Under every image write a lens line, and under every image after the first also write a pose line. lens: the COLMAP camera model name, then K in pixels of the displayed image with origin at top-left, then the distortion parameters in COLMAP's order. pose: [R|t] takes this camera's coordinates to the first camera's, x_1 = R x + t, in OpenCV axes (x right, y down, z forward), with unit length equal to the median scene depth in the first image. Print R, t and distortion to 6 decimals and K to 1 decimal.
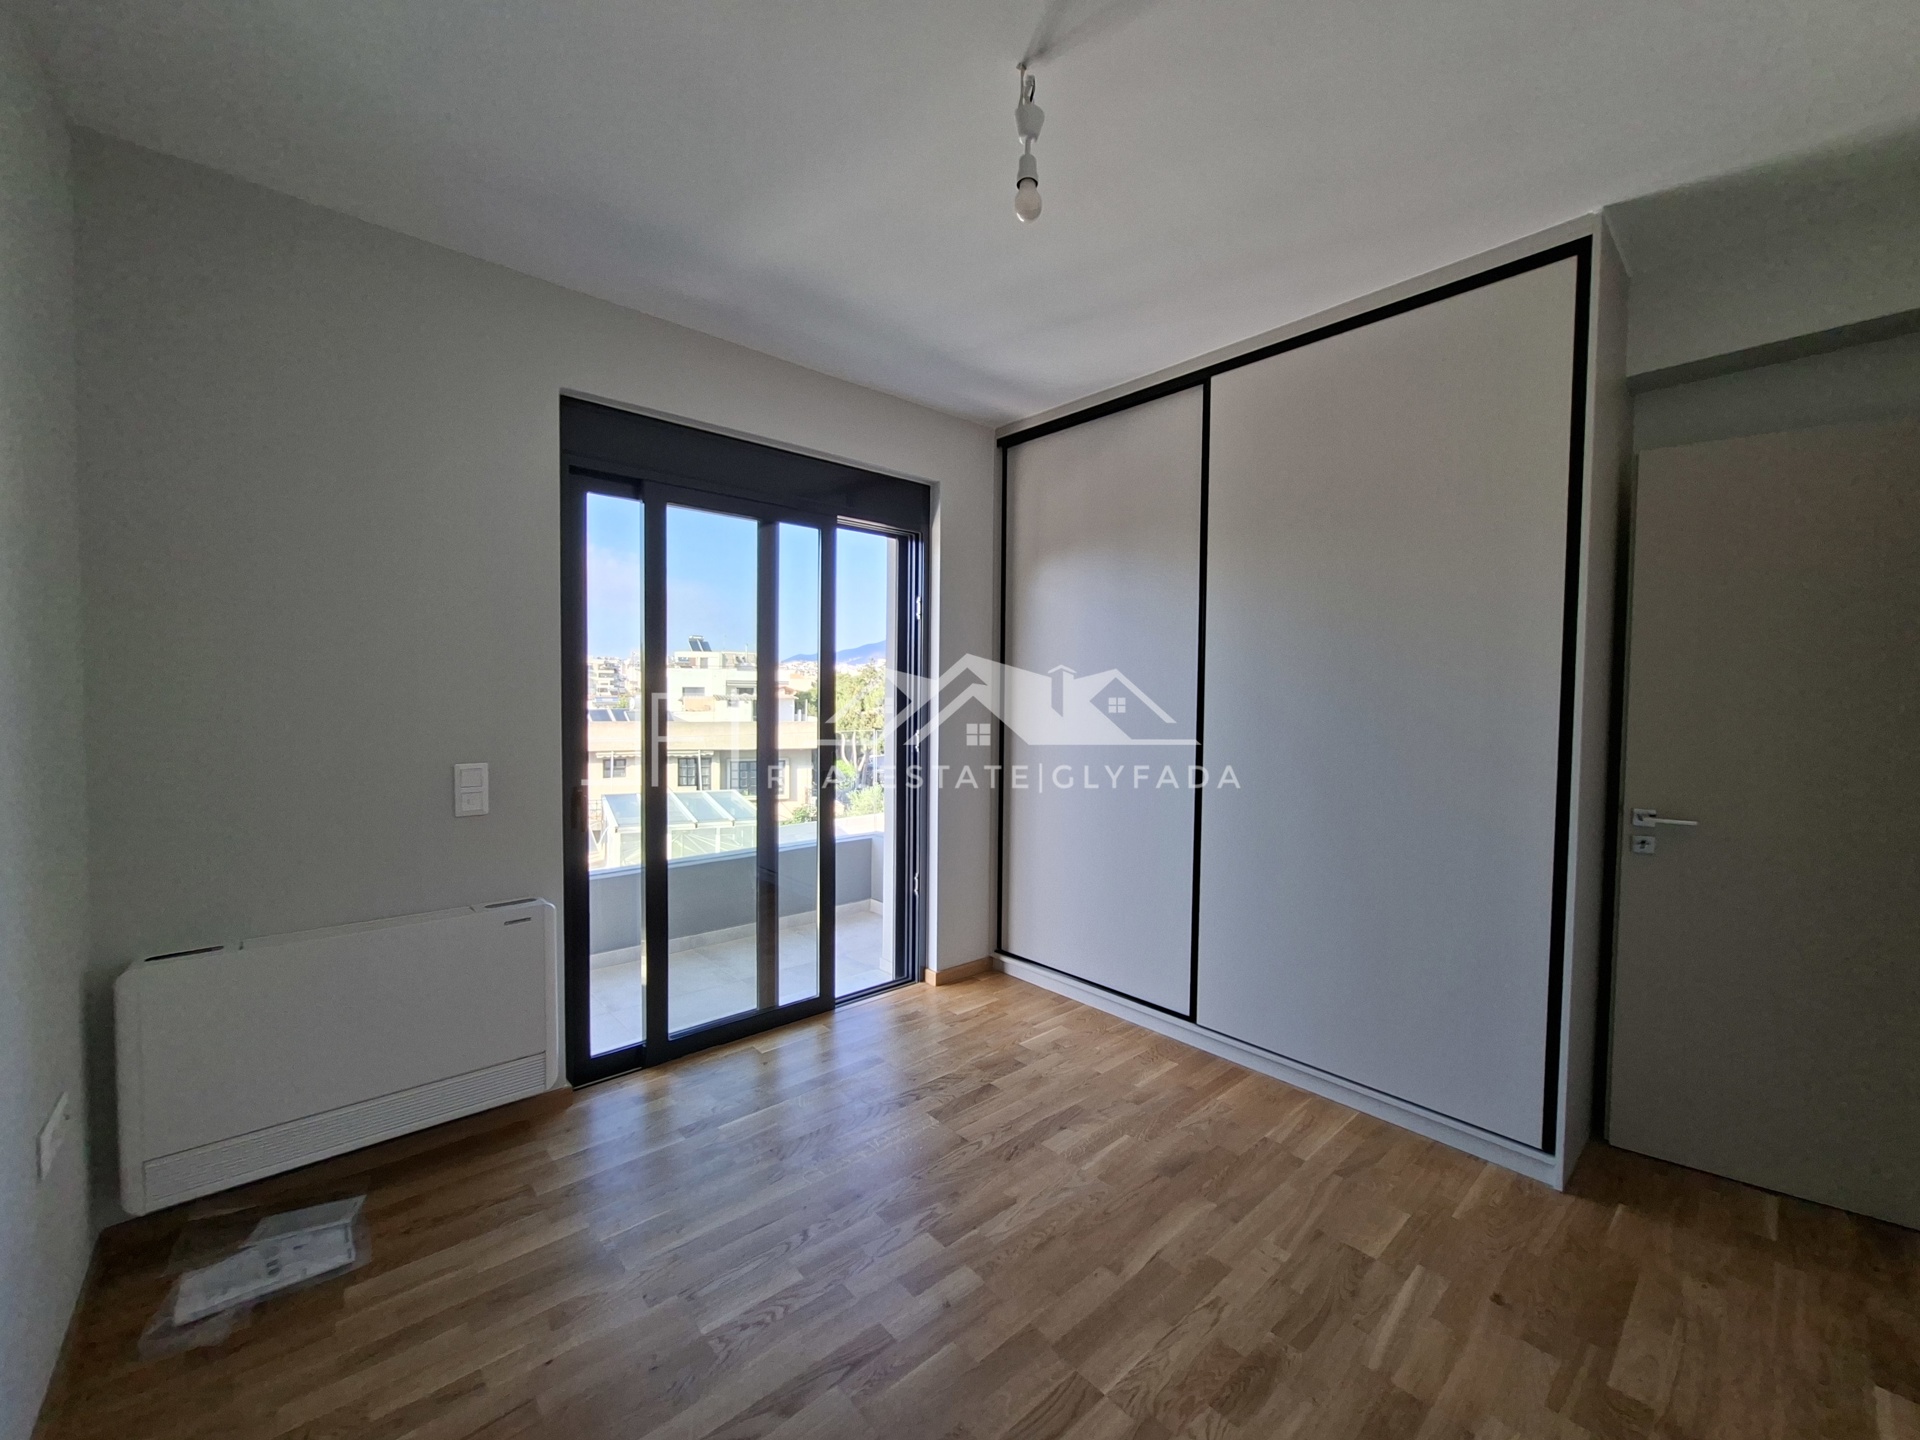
lens RADIAL K [[760.4, 0, 964.5], [0, 760.4, 717.6], [0, 0, 1]] dist [-0.003624, 0.000190]
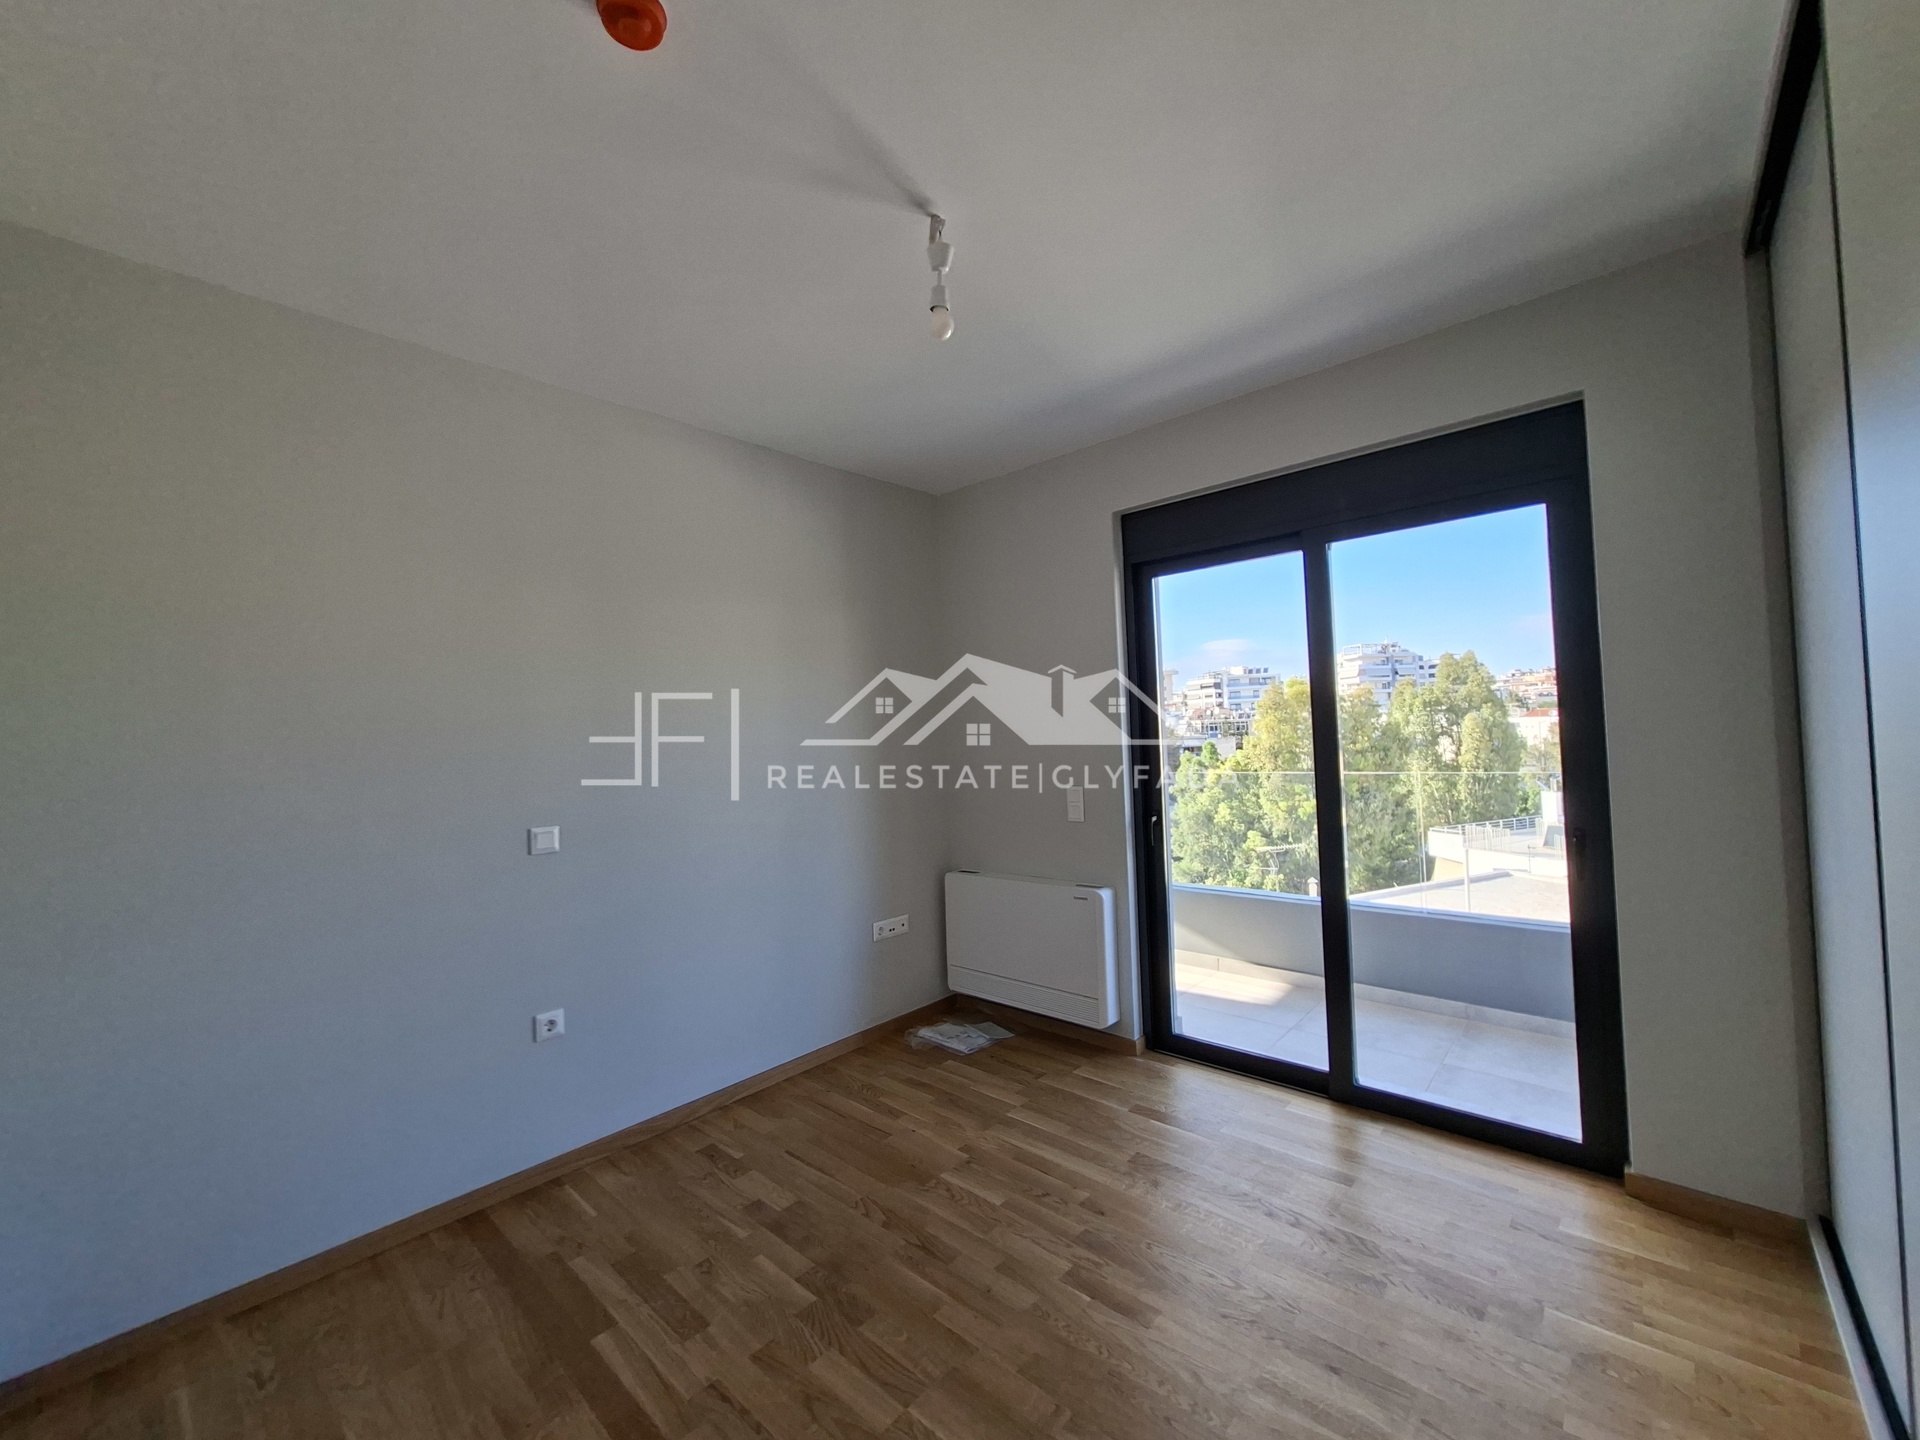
lens RADIAL K [[760.4, 0, 964.5], [0, 760.4, 717.6], [0, 0, 1]] dist [-0.003624, 0.000190]
pose [[0.103071, -0.036267, -0.994013, 1.021437], [0.009588, 0.999325, -0.035467, -0.034537], [0.994628, -0.005875, 0.103349, 0.771286]]
